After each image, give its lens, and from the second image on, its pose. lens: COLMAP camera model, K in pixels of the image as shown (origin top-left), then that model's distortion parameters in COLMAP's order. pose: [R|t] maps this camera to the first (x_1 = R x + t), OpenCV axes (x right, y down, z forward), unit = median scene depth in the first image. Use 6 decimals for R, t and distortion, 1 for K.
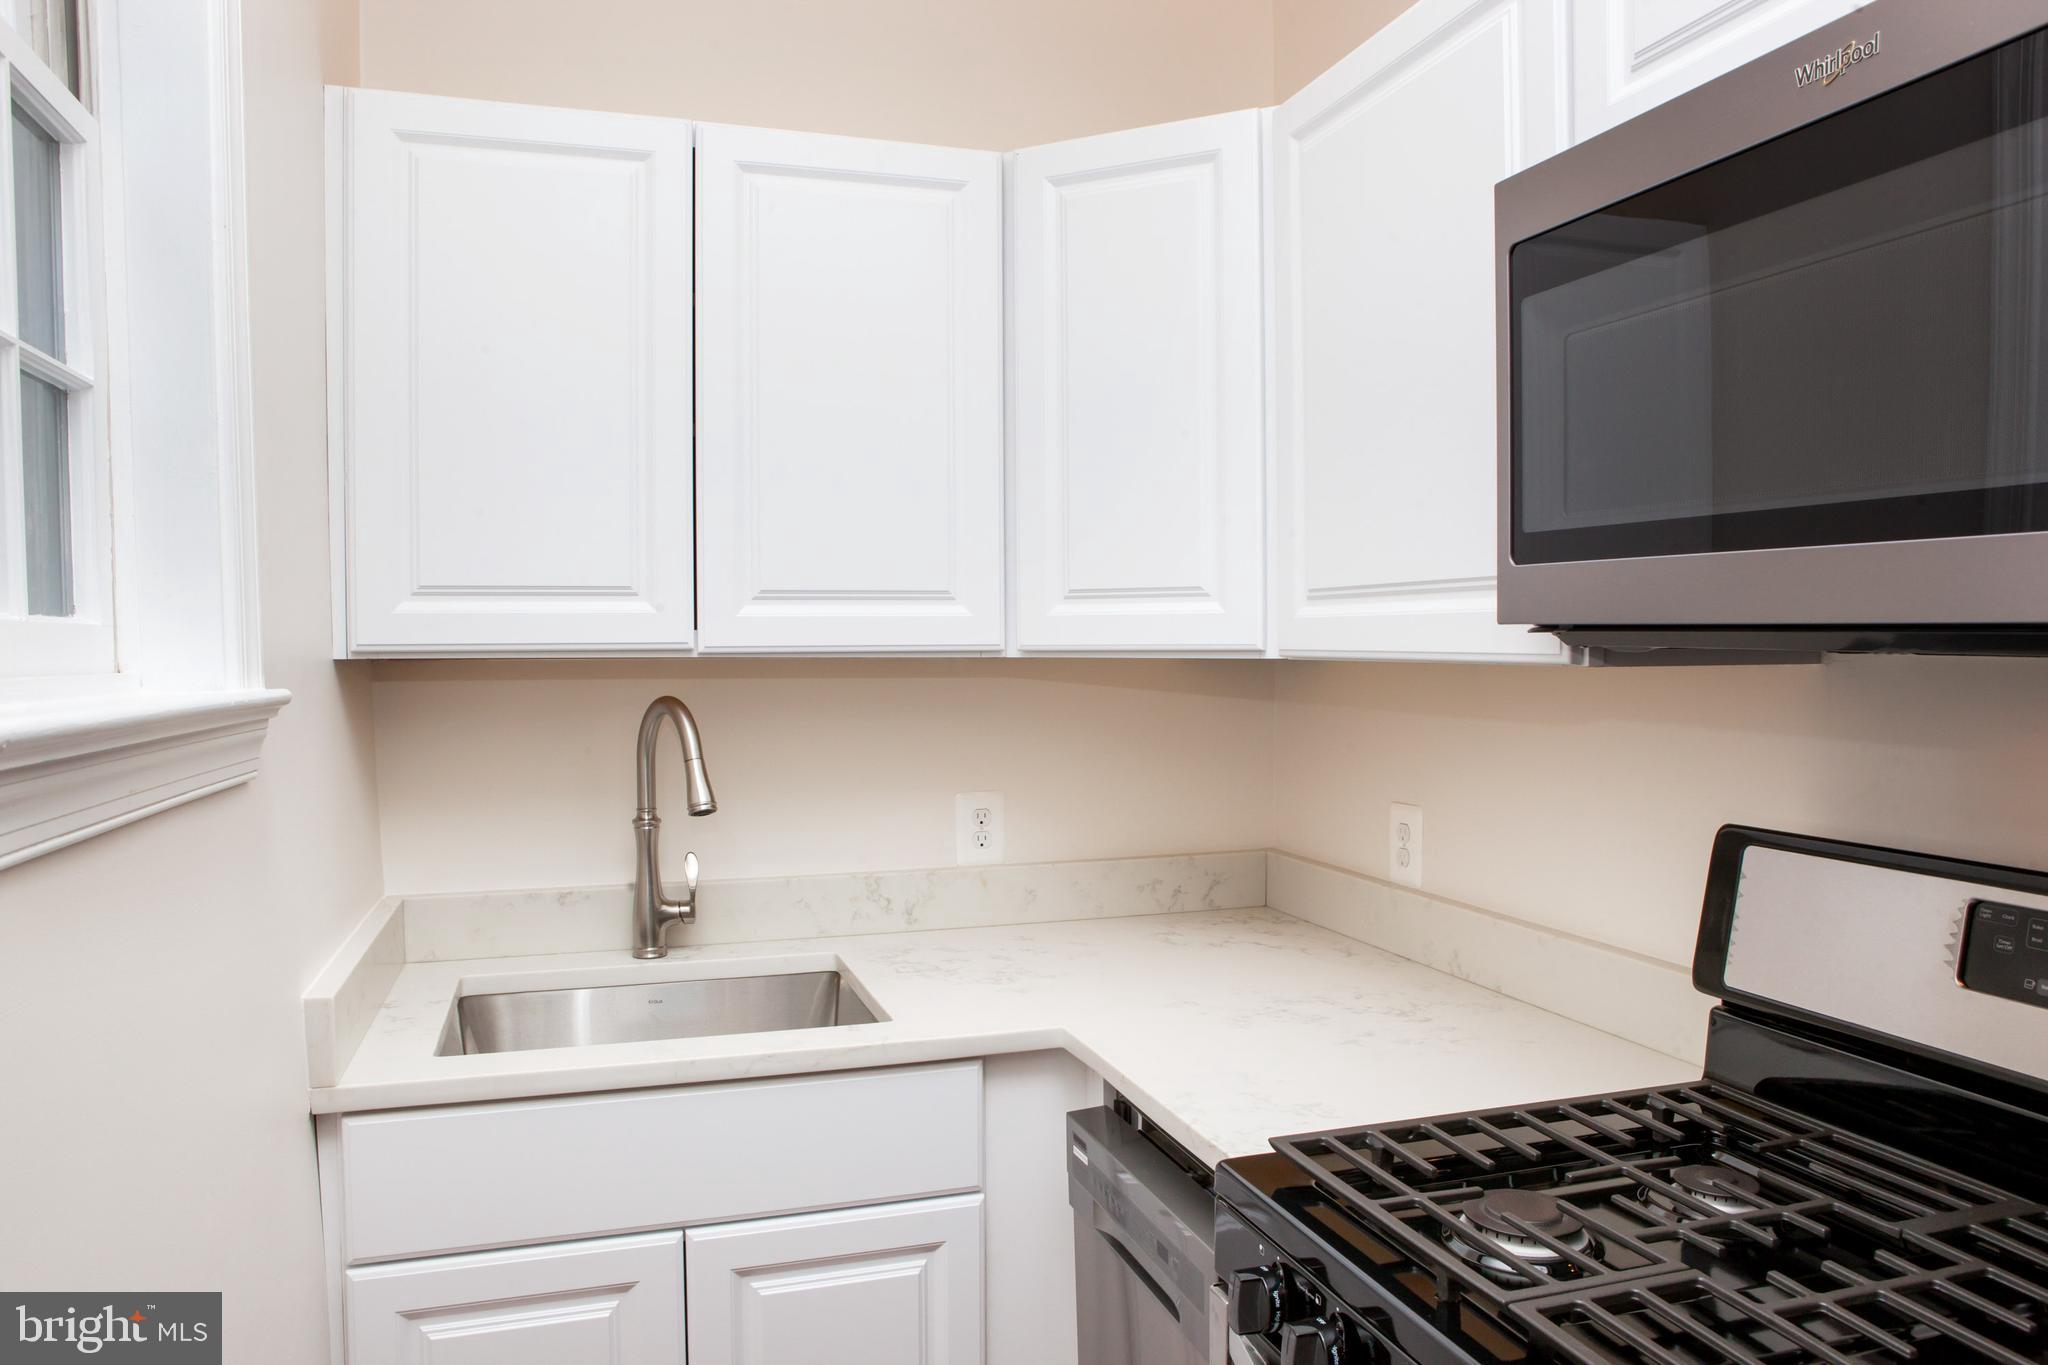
lens RADIAL K [[1403.8, 0, 1024.0], [0, 1403.8, 682.5], [0, 0, 1]] dist [-0.105508, 0.076047]
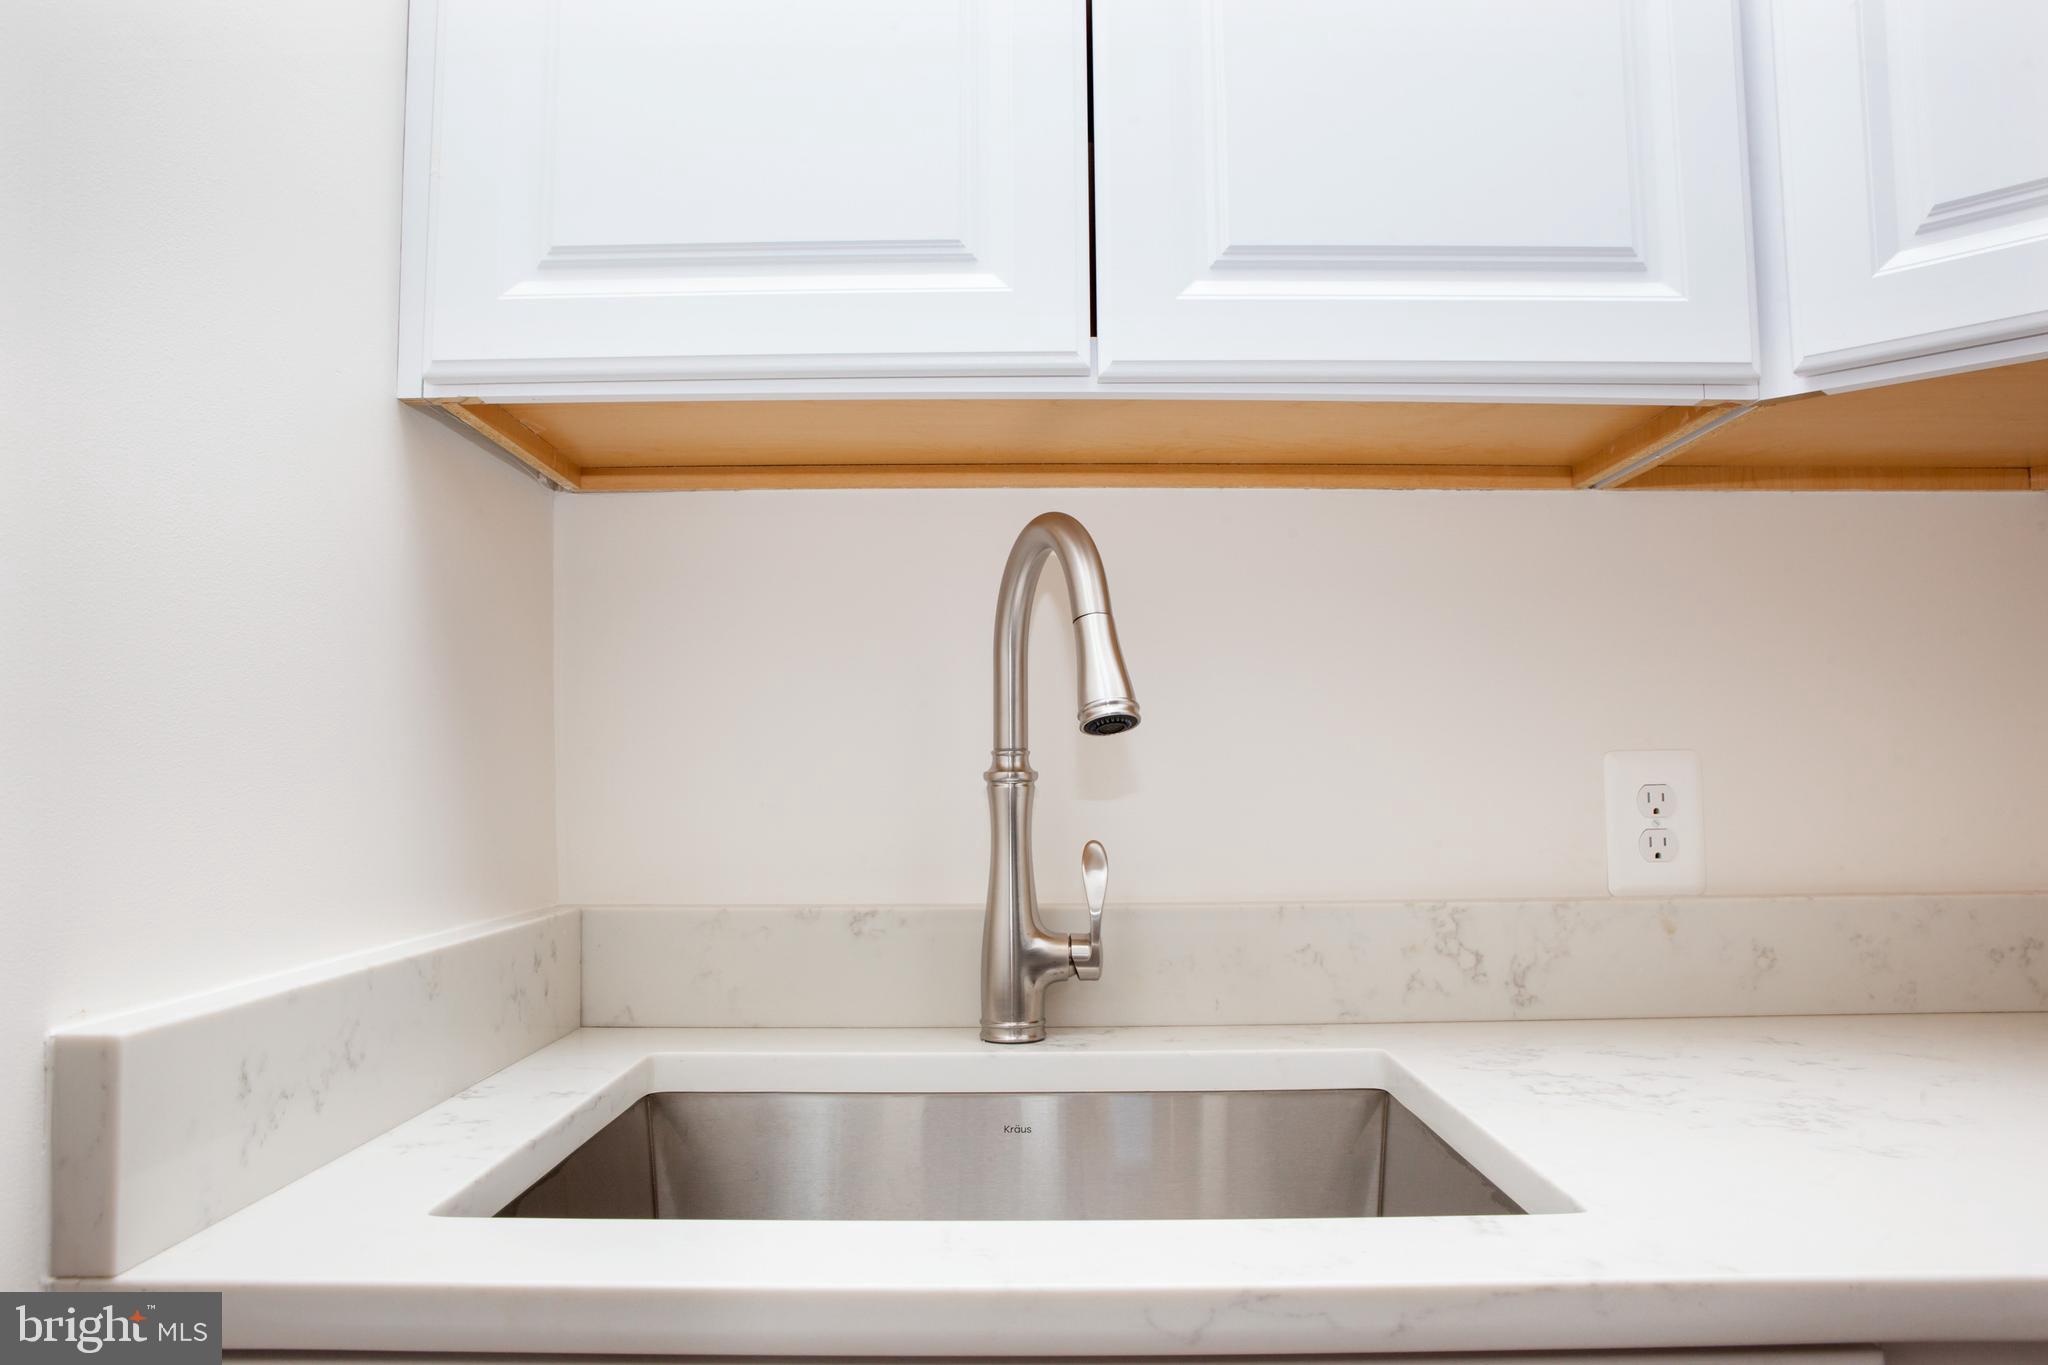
lens RADIAL K [[1405.7, 0, 1062.7], [0, 1405.7, 678.4], [0, 0, 1]] dist [-0.029397, 0.000729]
pose [[0.958183, -0.023724, -0.285171, -0.108918], [-0.007113, 0.994275, -0.106613, 0.128996], [0.286068, 0.104183, 0.952529, 0.539384]]
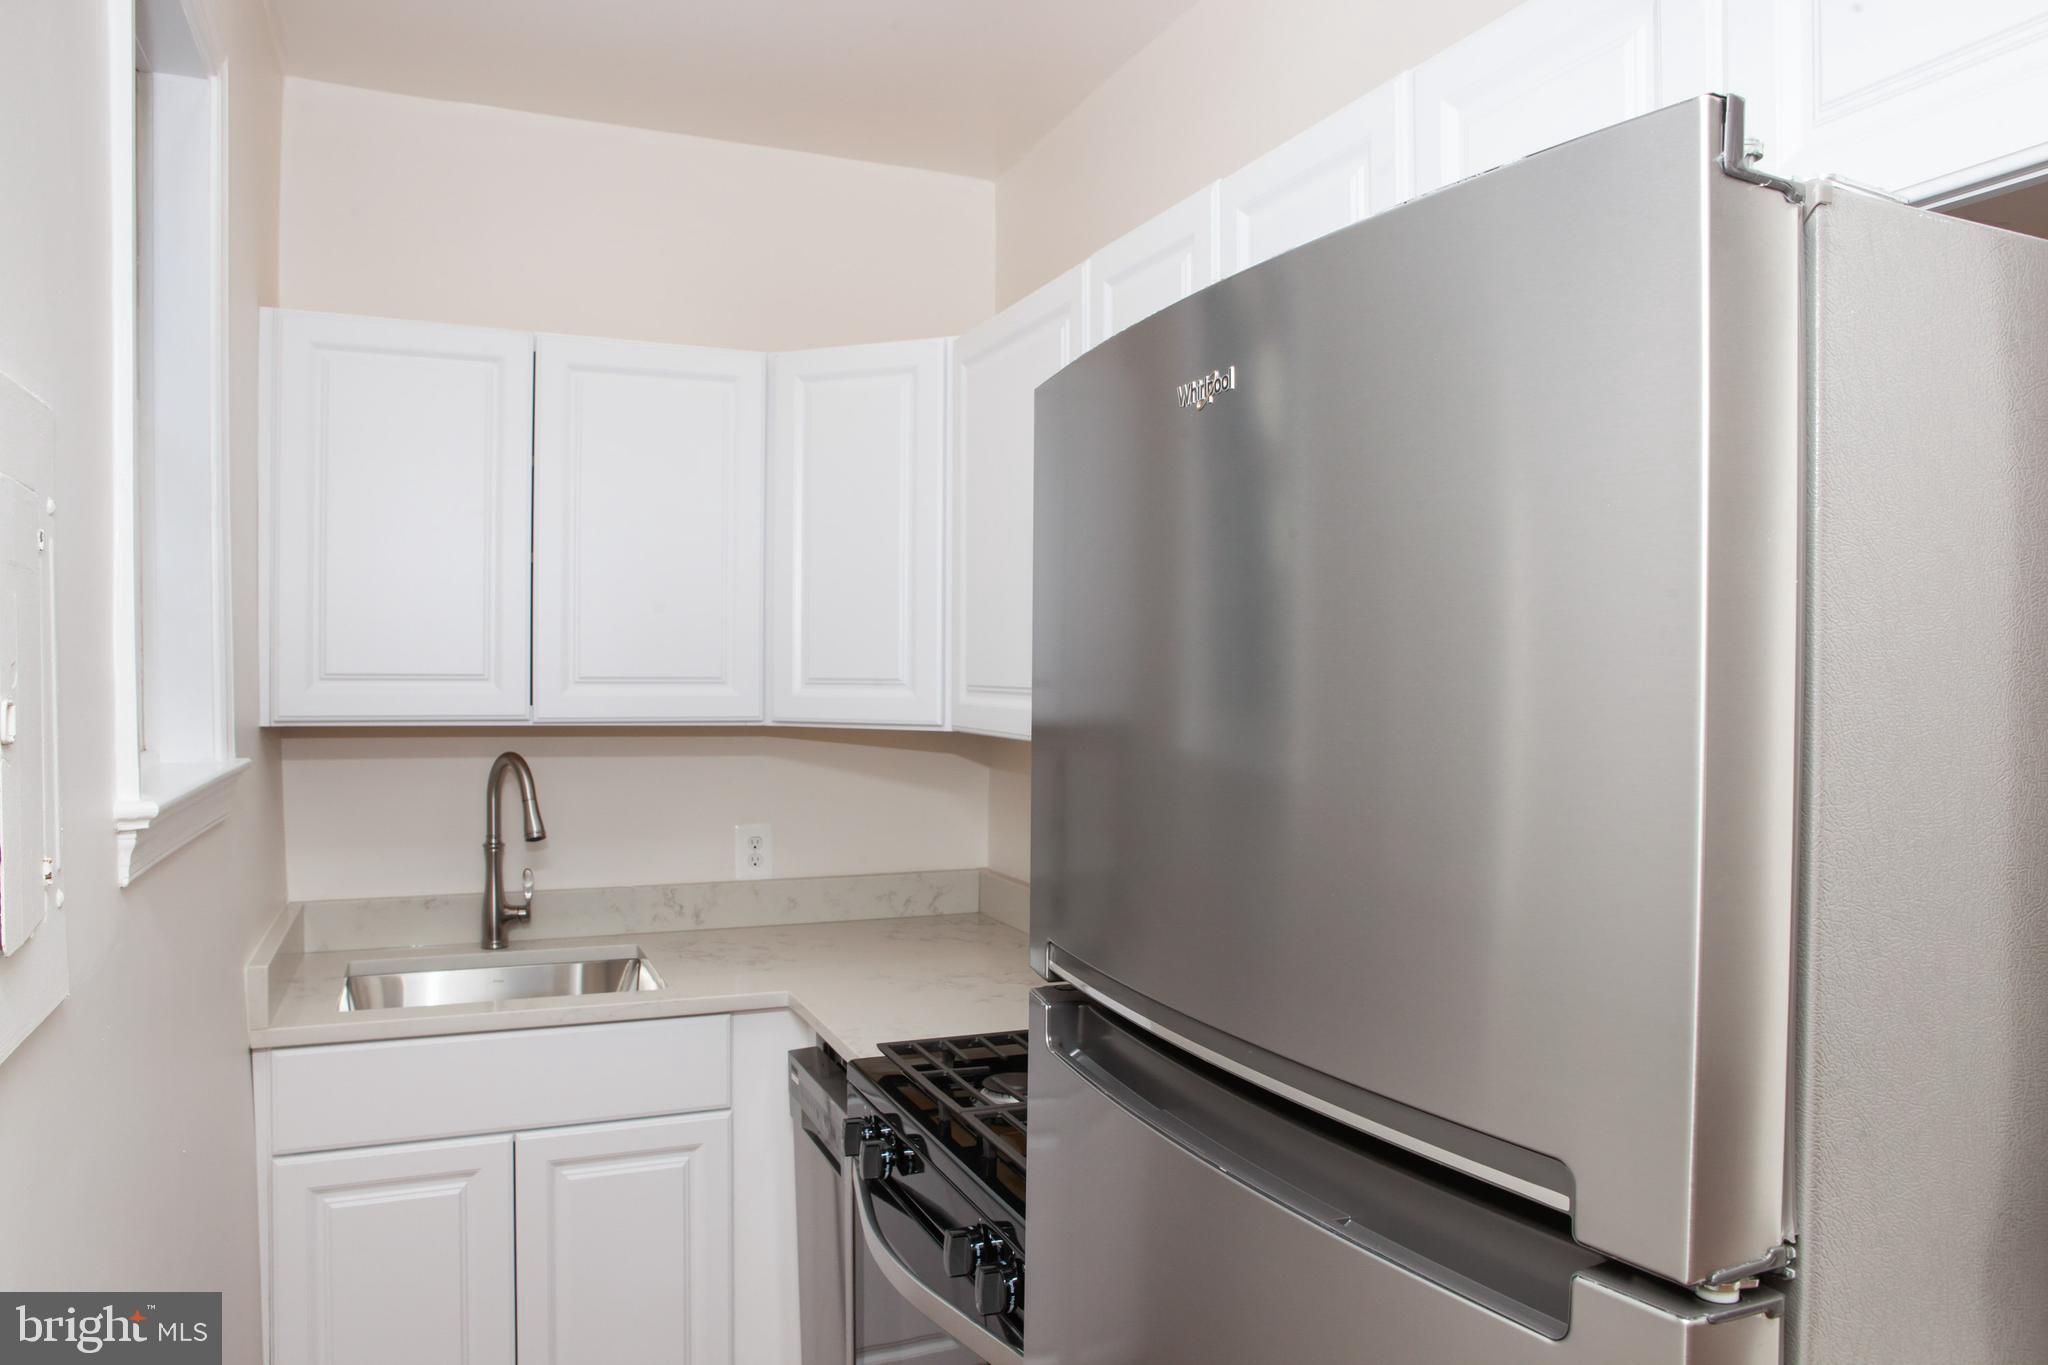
lens RADIAL K [[1403.8, 0, 1024.0], [0, 1403.8, 682.5], [0, 0, 1]] dist [-0.105508, 0.076047]
pose [[0.995738, 0.011261, 0.091536, 0.118784], [-0.009738, 0.999807, -0.017074, -0.041088], [-0.091711, 0.016110, 0.995655, -0.391227]]
